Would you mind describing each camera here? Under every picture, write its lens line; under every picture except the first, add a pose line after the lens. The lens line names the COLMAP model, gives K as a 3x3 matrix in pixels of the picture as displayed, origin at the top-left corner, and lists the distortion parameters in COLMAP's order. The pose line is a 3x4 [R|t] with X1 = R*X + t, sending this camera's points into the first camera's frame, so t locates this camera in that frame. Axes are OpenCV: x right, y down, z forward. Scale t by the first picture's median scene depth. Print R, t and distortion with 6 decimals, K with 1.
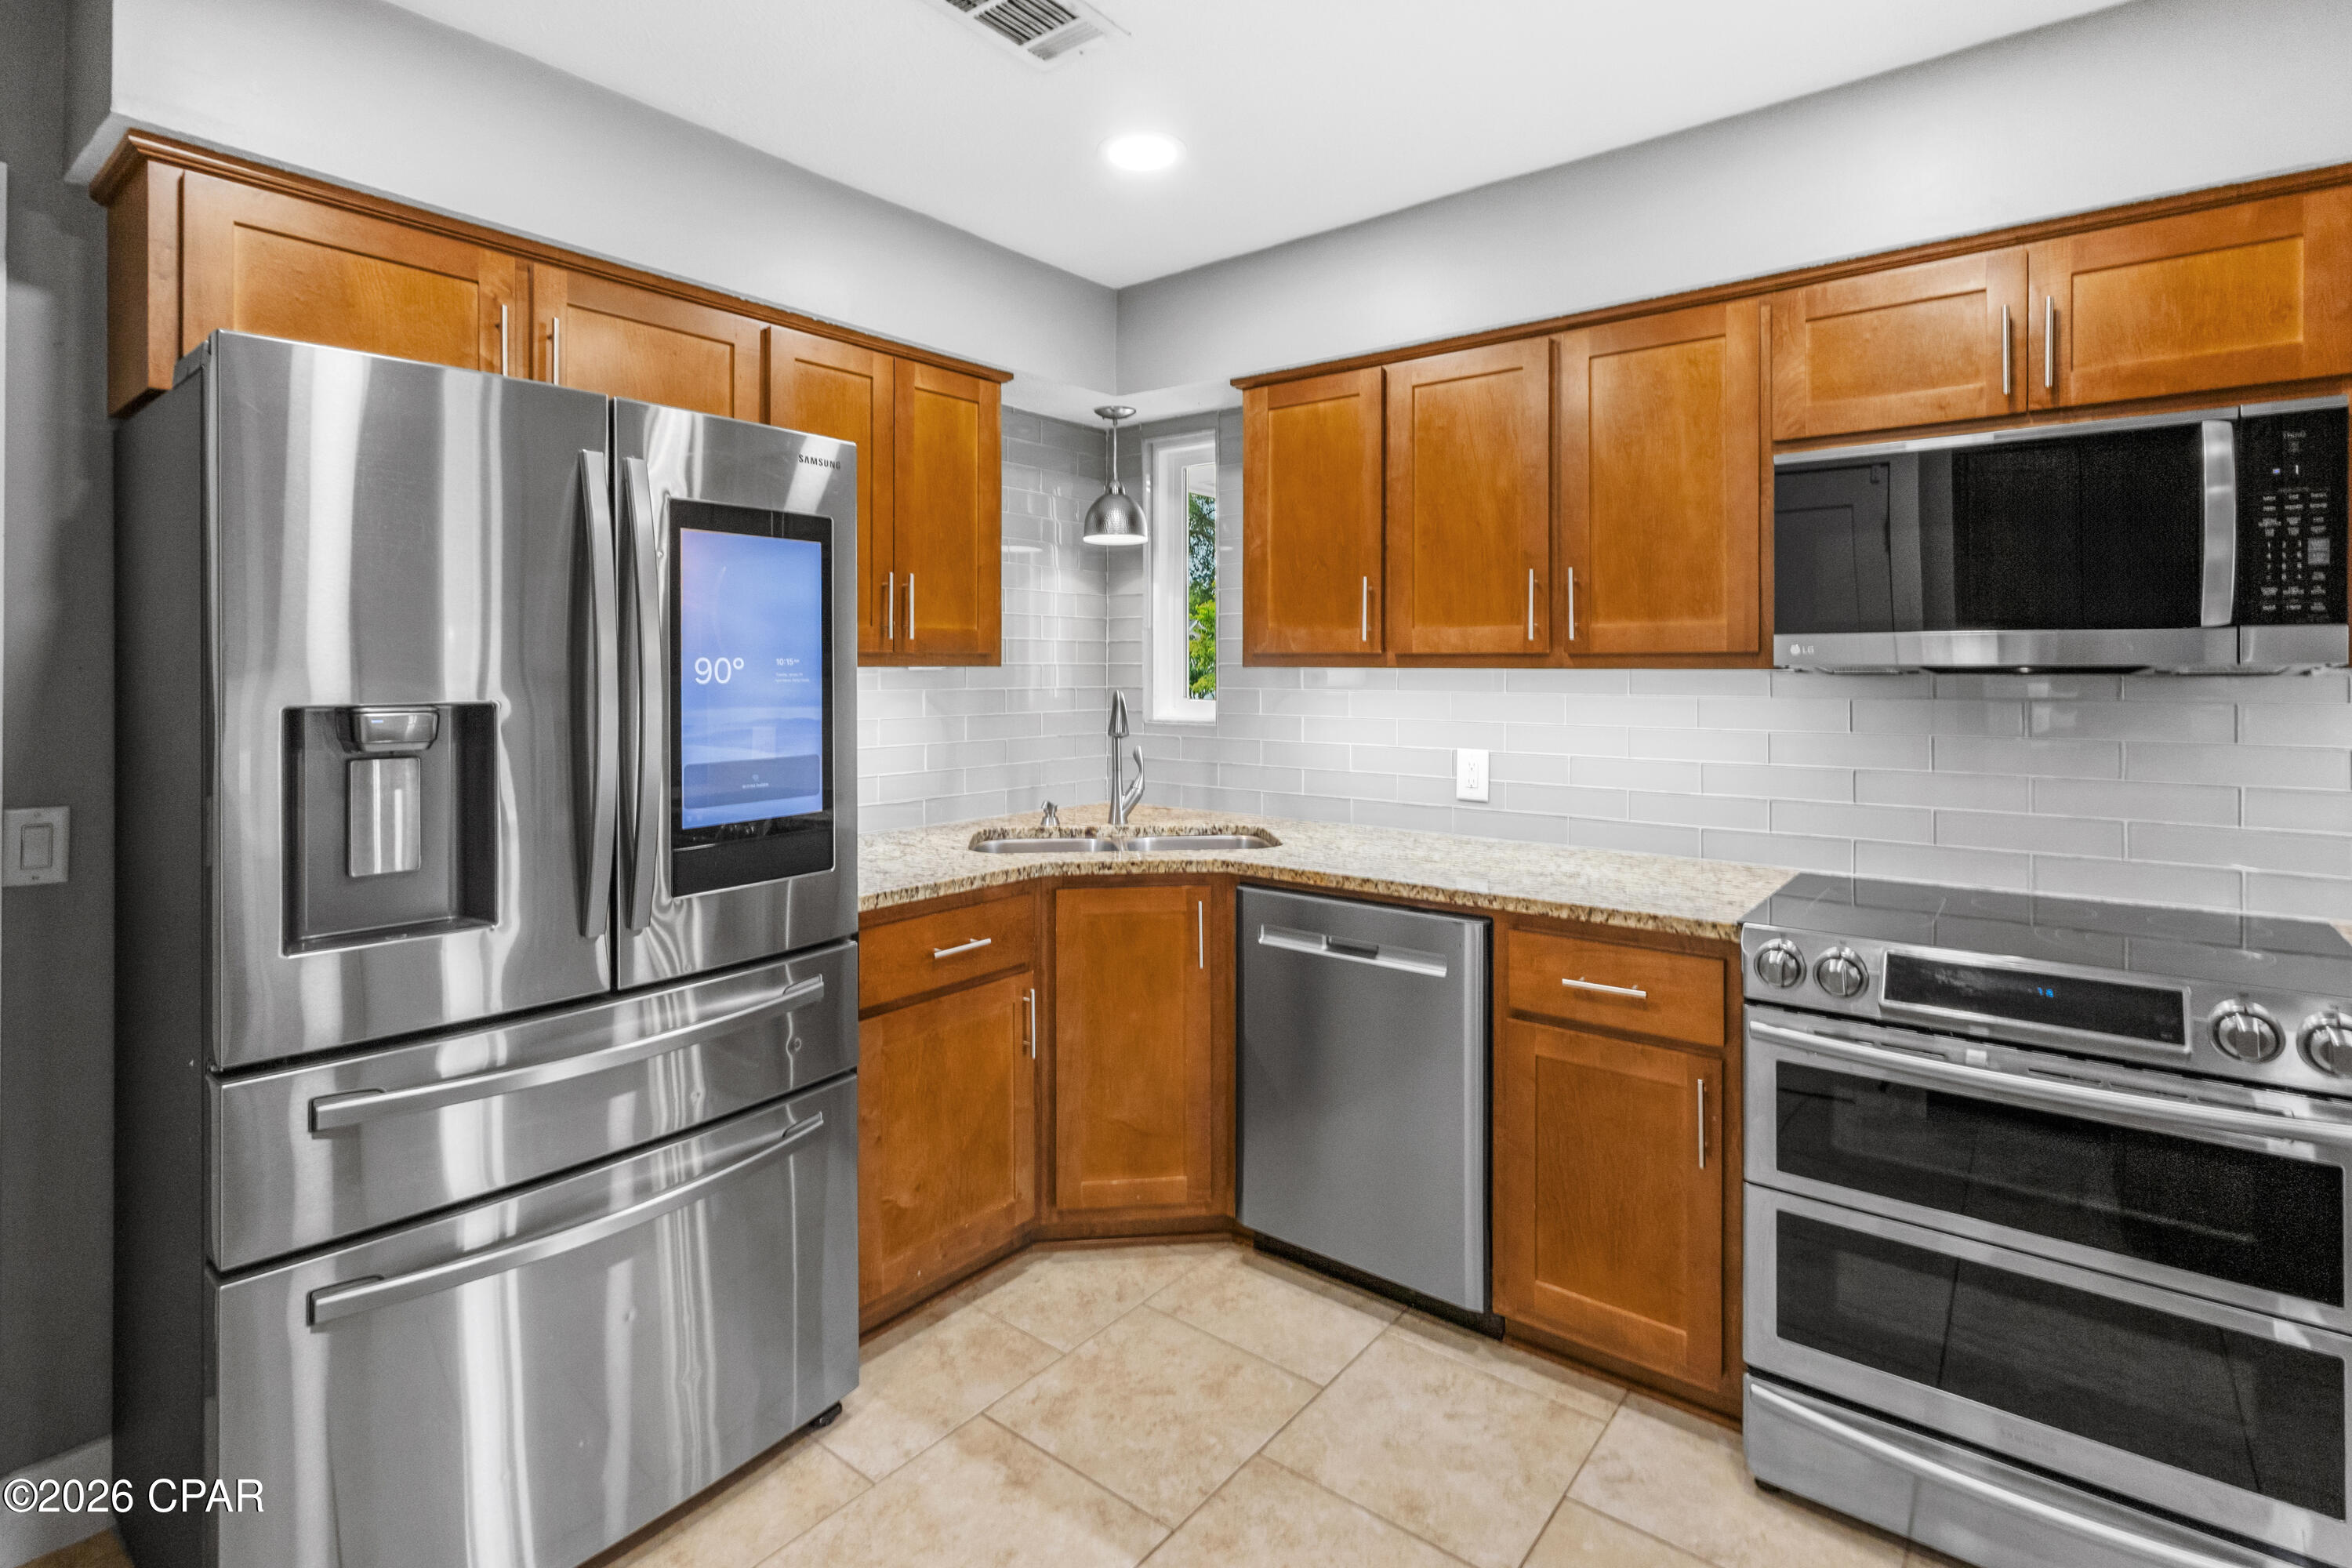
lens RADIAL K [[1125.1, 0, 1172.2], [0, 1125.1, 678.3], [0, 0, 1]] dist [-0.002086, -0.000230]
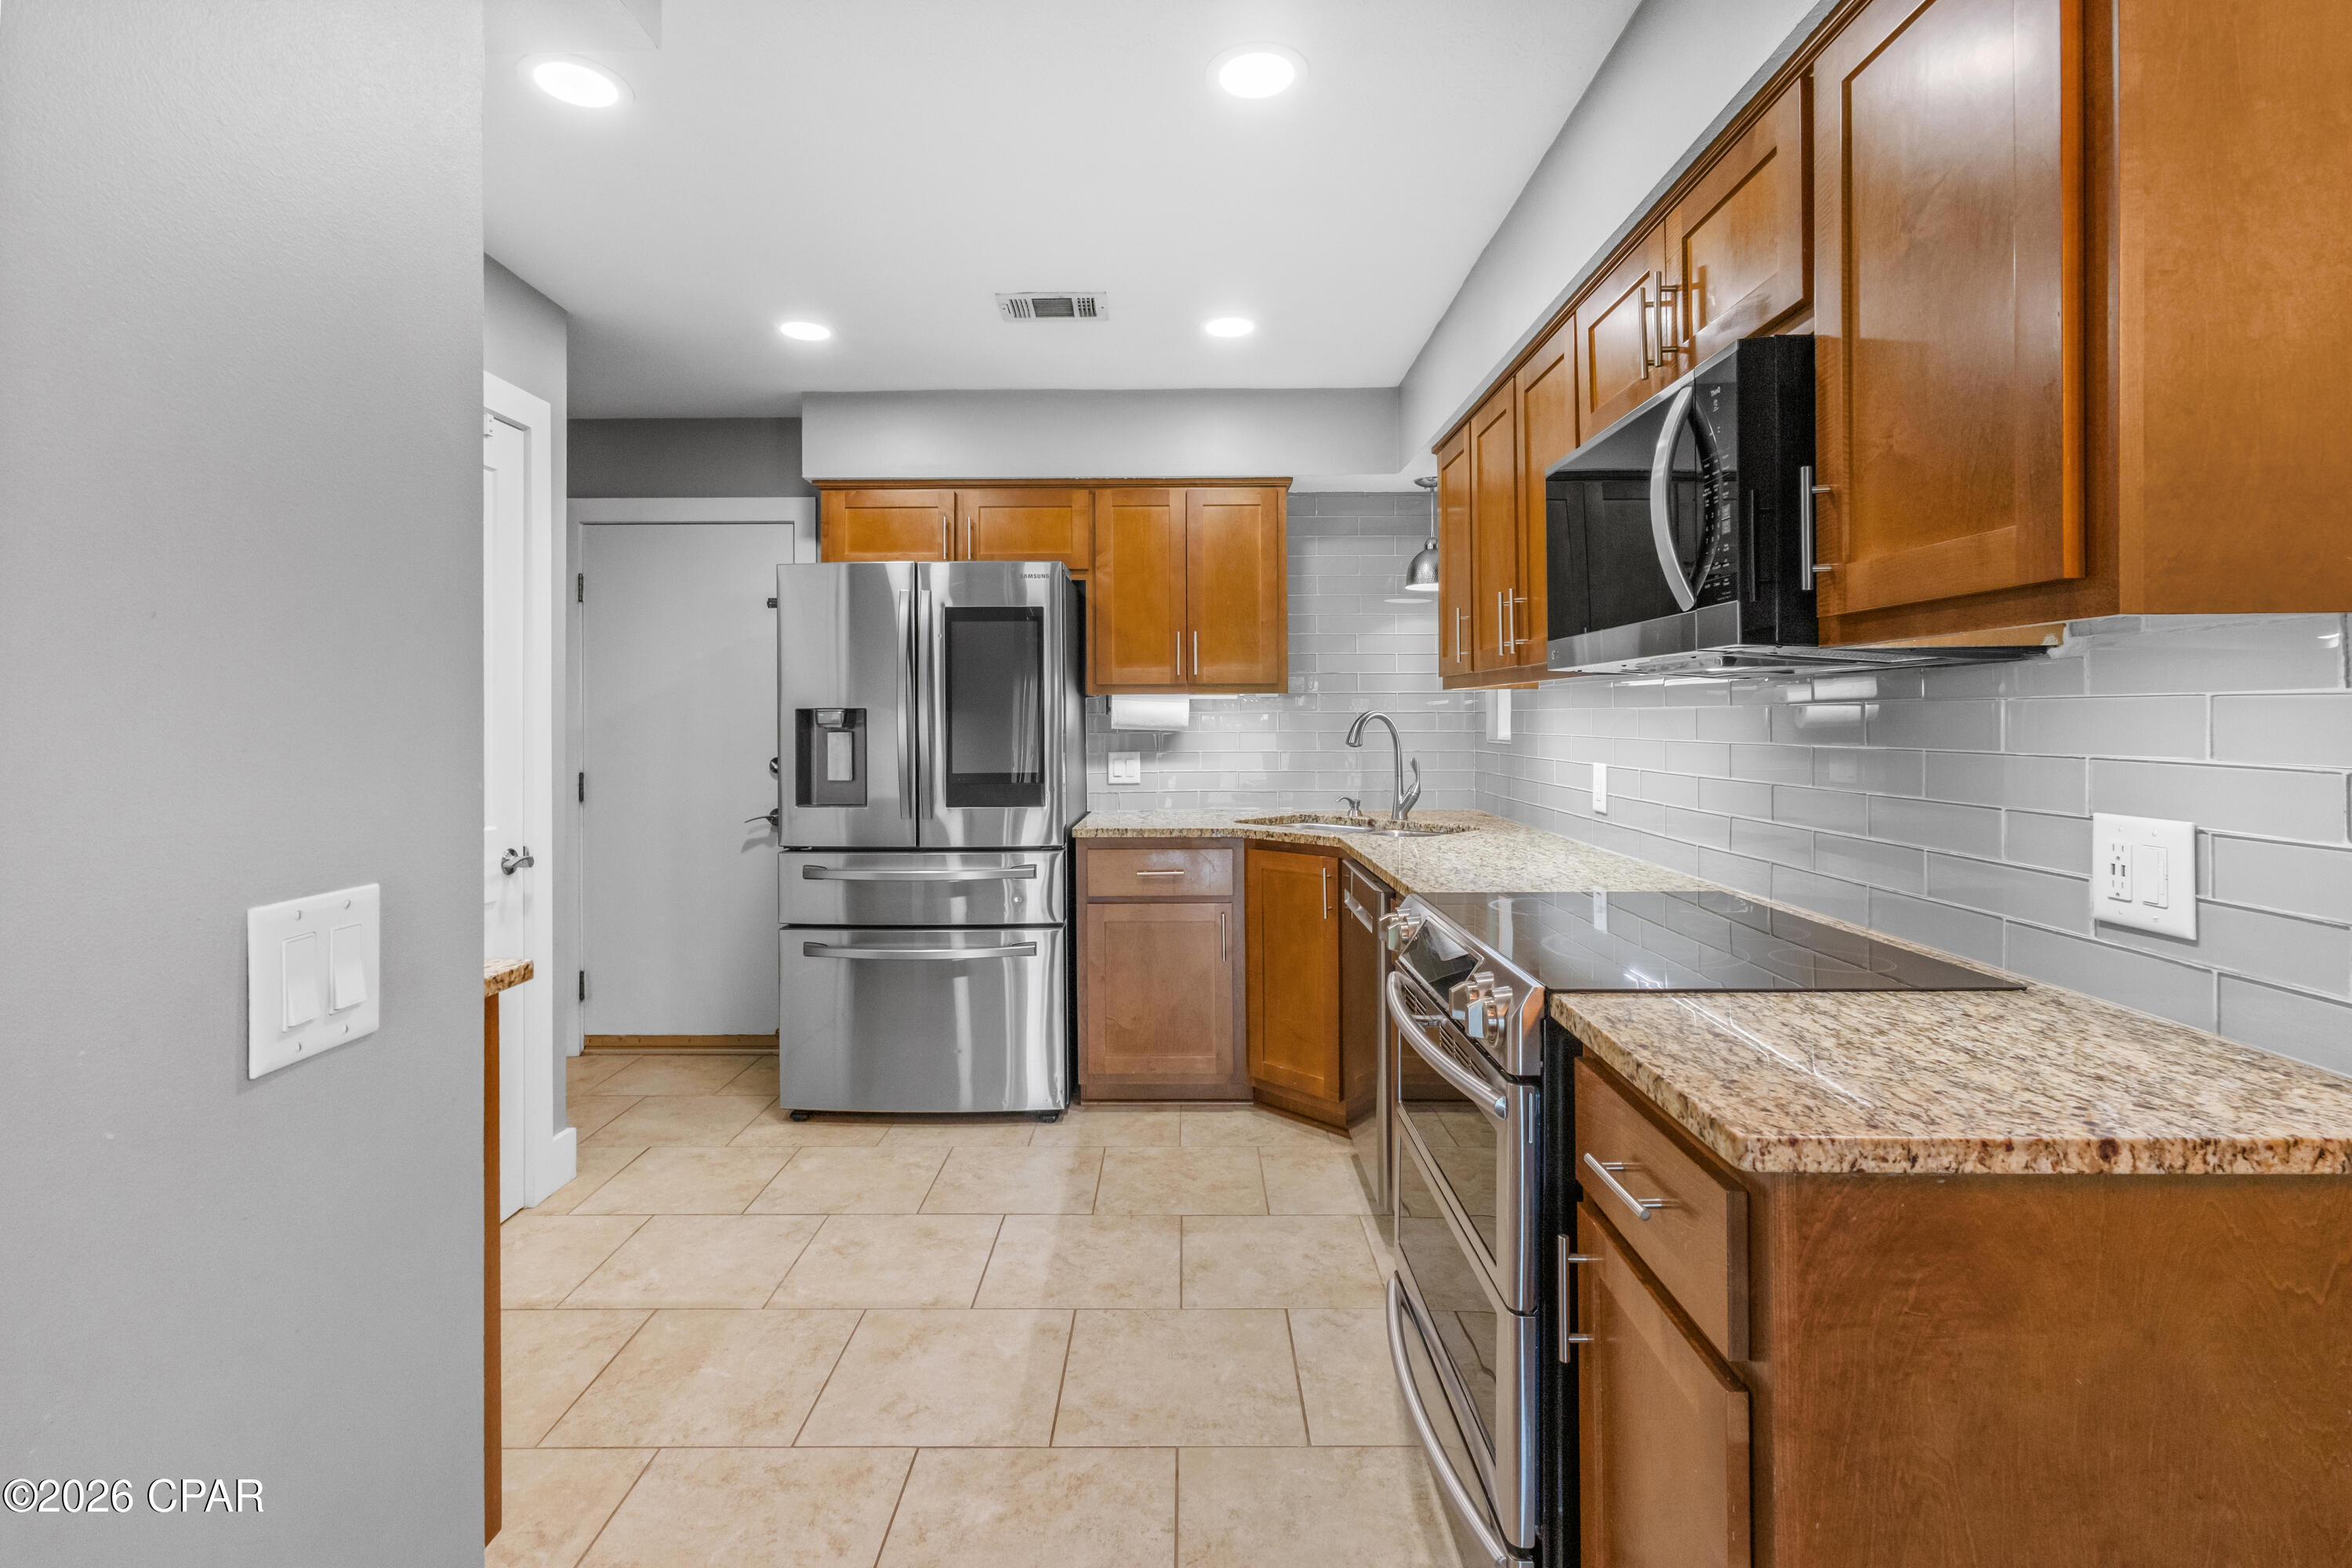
lens RADIAL K [[1102.3, 0, 1171.2], [0, 1102.3, 708.0], [0, 0, 1]] dist [-0.001598, 0.000235]
pose [[0.640430, 0.012653, -0.767912, 1.042536], [-0.008363, 0.999920, 0.009501, -0.003533], [0.767971, 0.000338, 0.640485, 0.038337]]
